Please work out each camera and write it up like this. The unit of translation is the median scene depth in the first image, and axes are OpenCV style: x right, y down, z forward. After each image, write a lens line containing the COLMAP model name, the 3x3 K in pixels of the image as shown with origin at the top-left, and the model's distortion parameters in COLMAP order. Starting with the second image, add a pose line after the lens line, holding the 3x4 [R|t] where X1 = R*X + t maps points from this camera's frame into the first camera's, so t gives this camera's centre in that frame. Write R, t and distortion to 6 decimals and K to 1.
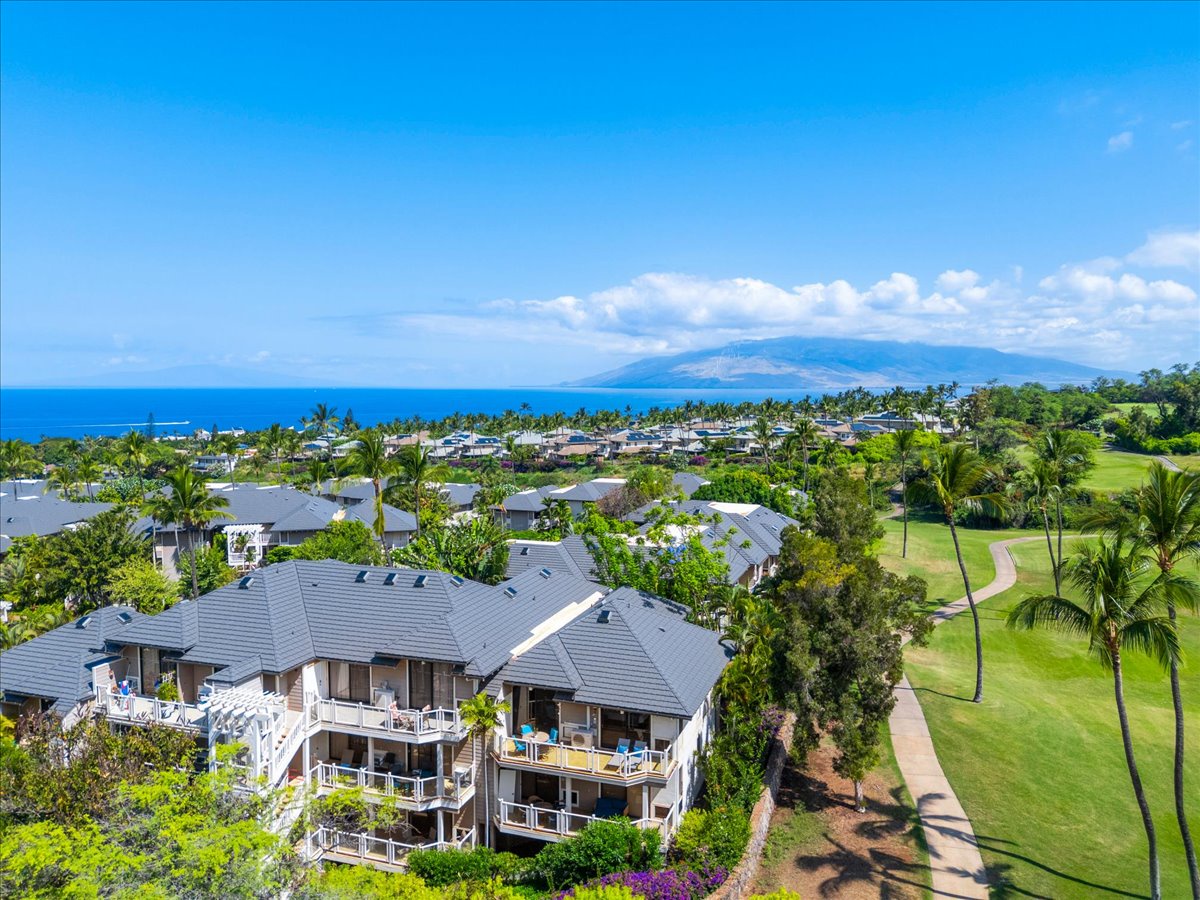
lens RADIAL K [[900.0, 0, 600.0], [0, 900.0, 450.0], [0, 0, 1]] dist [0.012523, -0.000003]
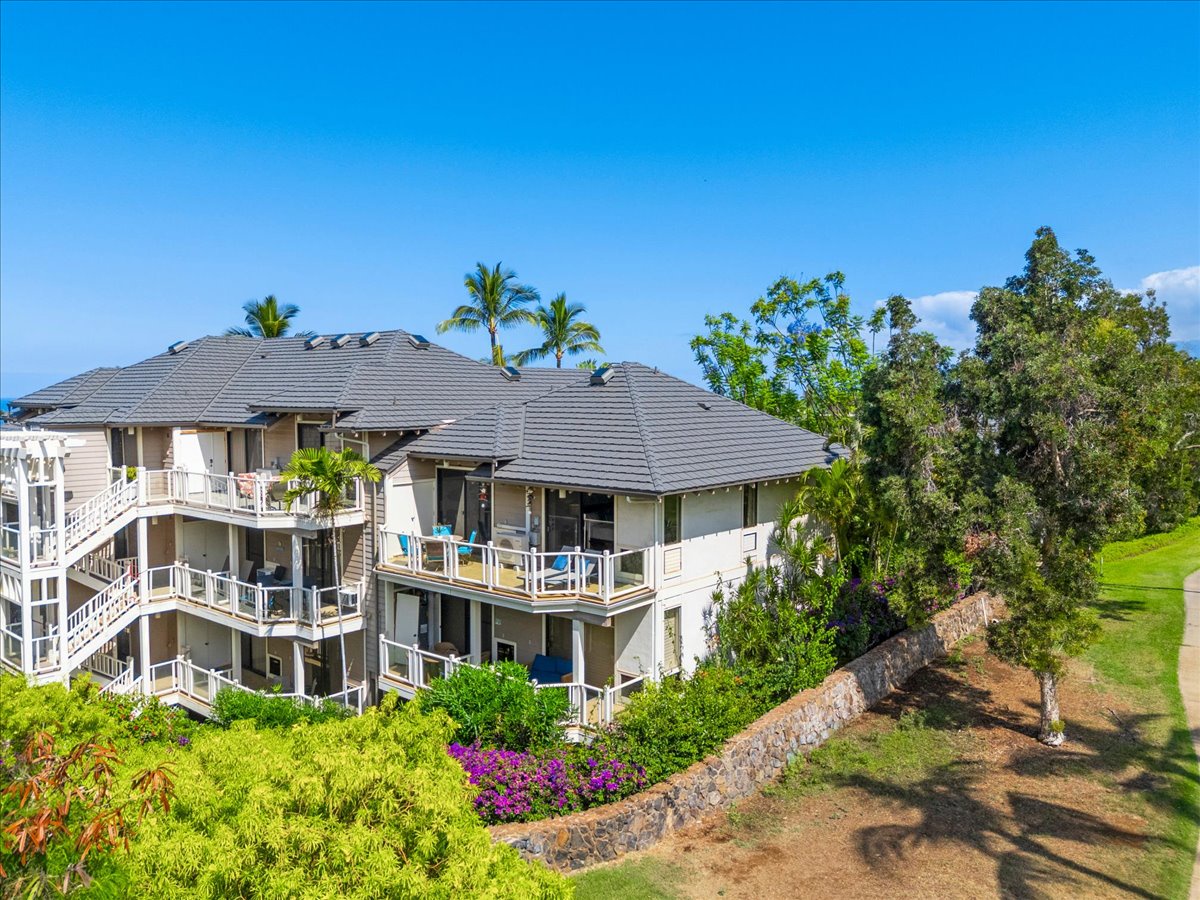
lens RADIAL K [[900.0, 0, 600.0], [0, 900.0, 450.0], [0, 0, 1]] dist [0.012523, -0.000003]
pose [[0.933697, 0.023848, -0.357270, 0.238861], [-0.029065, 0.999535, -0.009239, 0.265052], [0.356883, 0.019010, 0.933956, 0.488679]]
